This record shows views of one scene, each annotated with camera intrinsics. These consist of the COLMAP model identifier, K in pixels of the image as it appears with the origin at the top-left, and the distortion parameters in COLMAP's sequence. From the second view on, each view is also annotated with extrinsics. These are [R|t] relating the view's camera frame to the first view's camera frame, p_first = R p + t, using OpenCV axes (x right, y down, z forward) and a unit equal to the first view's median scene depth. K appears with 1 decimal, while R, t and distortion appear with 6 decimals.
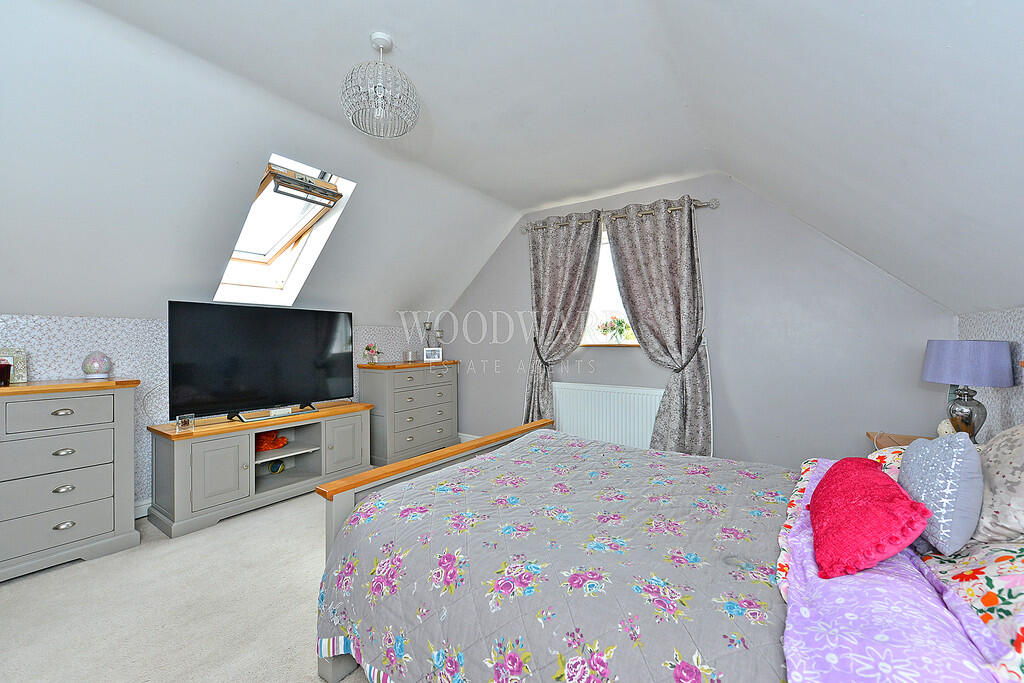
lens RADIAL K [[403.6, 0, 512.3], [0, 403.6, 339.3], [0, 0, 1]] dist [-0.007304, 0.000201]
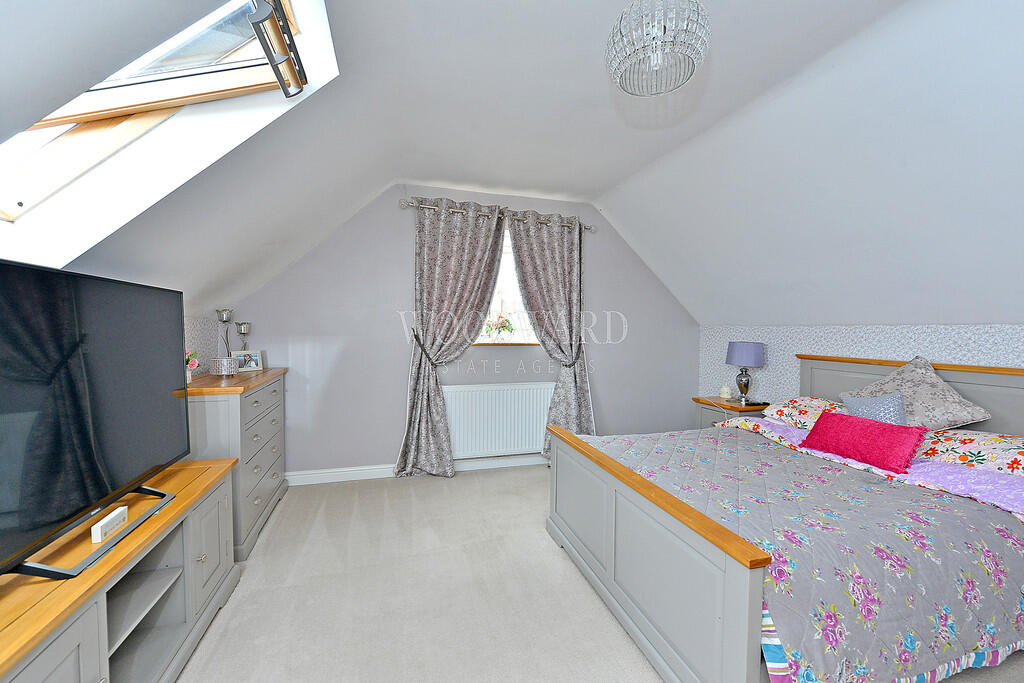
lens RADIAL K [[403.6, 0, 512.3], [0, 403.6, 339.3], [0, 0, 1]] dist [-0.007304, 0.000201]
pose [[0.631088, -0.012056, 0.775617, -0.551573], [-0.013351, 0.999562, 0.026400, -0.024854], [-0.775596, -0.027017, 0.630651, 0.359056]]
